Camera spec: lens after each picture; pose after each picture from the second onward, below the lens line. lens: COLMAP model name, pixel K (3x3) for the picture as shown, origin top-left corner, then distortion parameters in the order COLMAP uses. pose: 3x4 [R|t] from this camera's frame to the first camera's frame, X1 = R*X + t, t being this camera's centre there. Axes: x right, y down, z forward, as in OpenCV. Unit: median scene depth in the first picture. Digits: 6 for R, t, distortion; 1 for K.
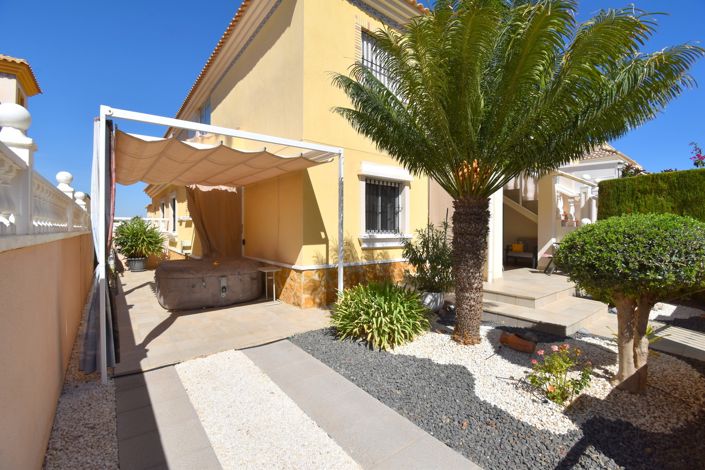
lens RADIAL K [[312.6, 0, 354.5], [0, 312.6, 234.8], [0, 0, 1]] dist [0.003699, -0.000789]
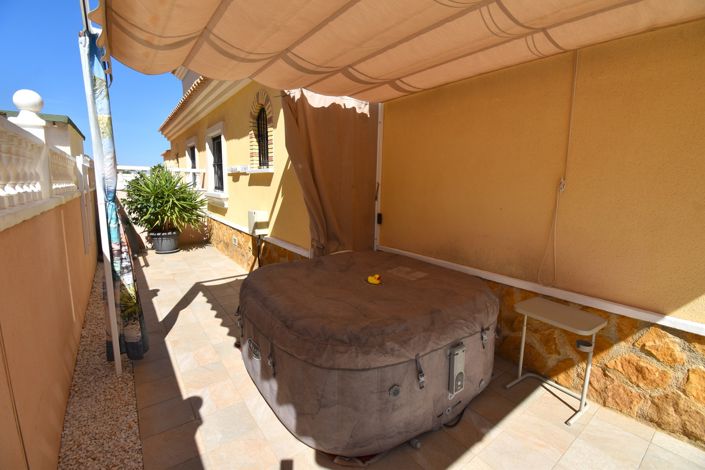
lens RADIAL K [[312.6, 0, 350.2], [0, 312.6, 235.6], [0, 0, 1]] dist [0.003699, -0.000789]
pose [[0.999294, 0.022258, -0.030278, -0.310767], [-0.017643, 0.989285, 0.144930, -0.017569], [0.033180, -0.144293, 0.988979, 0.400270]]
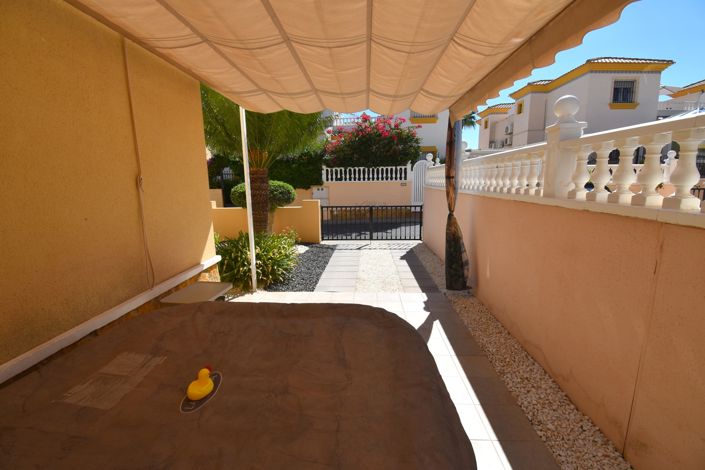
lens RADIAL K [[312.6, 0, 353.5], [0, 312.6, 235.5], [0, 0, 1]] dist [0.003699, -0.000789]
pose [[-0.765731, -0.105524, 0.634446, -0.428082], [0.016926, 0.982801, 0.183893, -0.025251], [-0.642939, 0.151551, -0.750774, 0.729003]]
